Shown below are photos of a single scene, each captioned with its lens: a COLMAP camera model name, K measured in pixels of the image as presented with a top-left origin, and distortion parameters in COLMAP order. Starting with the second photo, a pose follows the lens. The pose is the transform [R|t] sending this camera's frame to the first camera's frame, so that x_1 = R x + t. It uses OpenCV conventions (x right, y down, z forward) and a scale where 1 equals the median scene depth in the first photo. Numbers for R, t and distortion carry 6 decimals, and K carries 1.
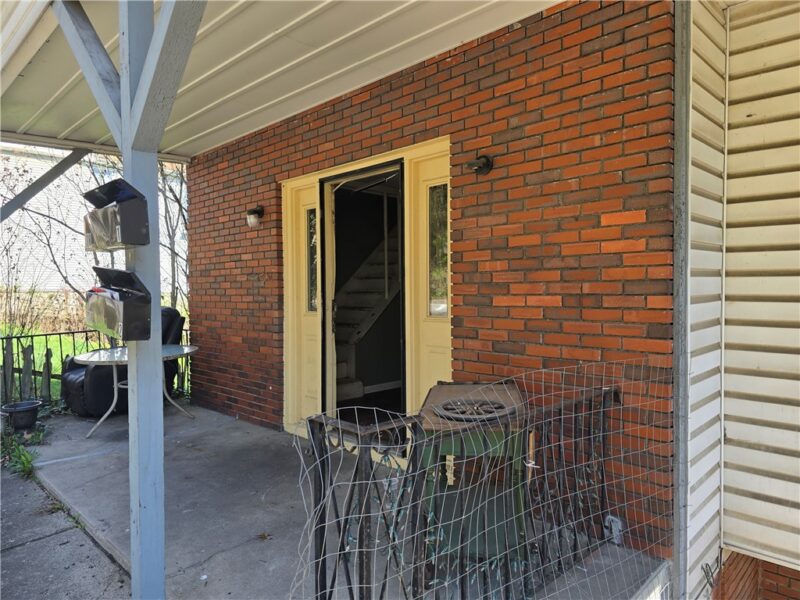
lens RADIAL K [[538.2, 0, 388.4], [0, 538.2, 301.2], [0, 0, 1]] dist [0.050058, -0.036206]
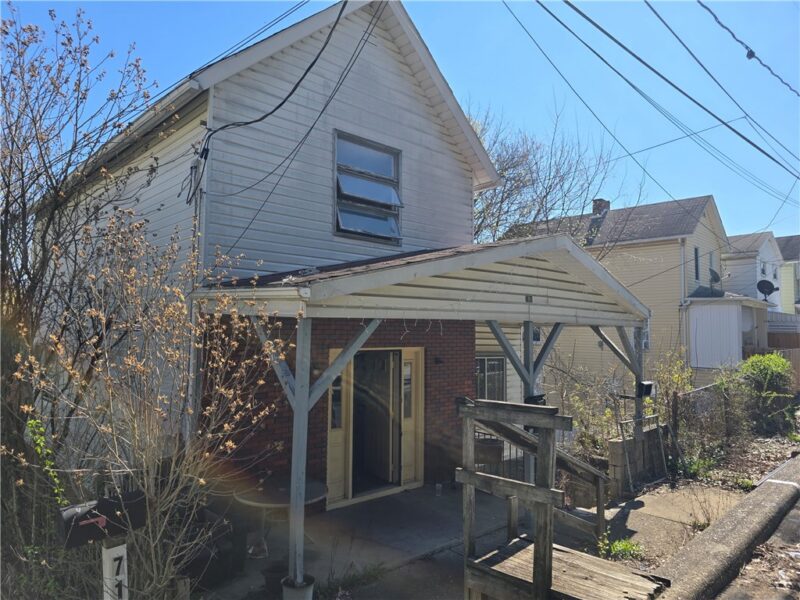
lens RADIAL K [[538.2, 0, 399.6], [0, 538.2, 301.5], [0, 0, 1]] dist [0.050058, -0.036206]
pose [[0.025239, 0.066715, 0.997453, -2.831022], [0.015651, 0.997622, -0.067122, -0.399402], [-0.999559, 0.017305, 0.024135, 1.192361]]
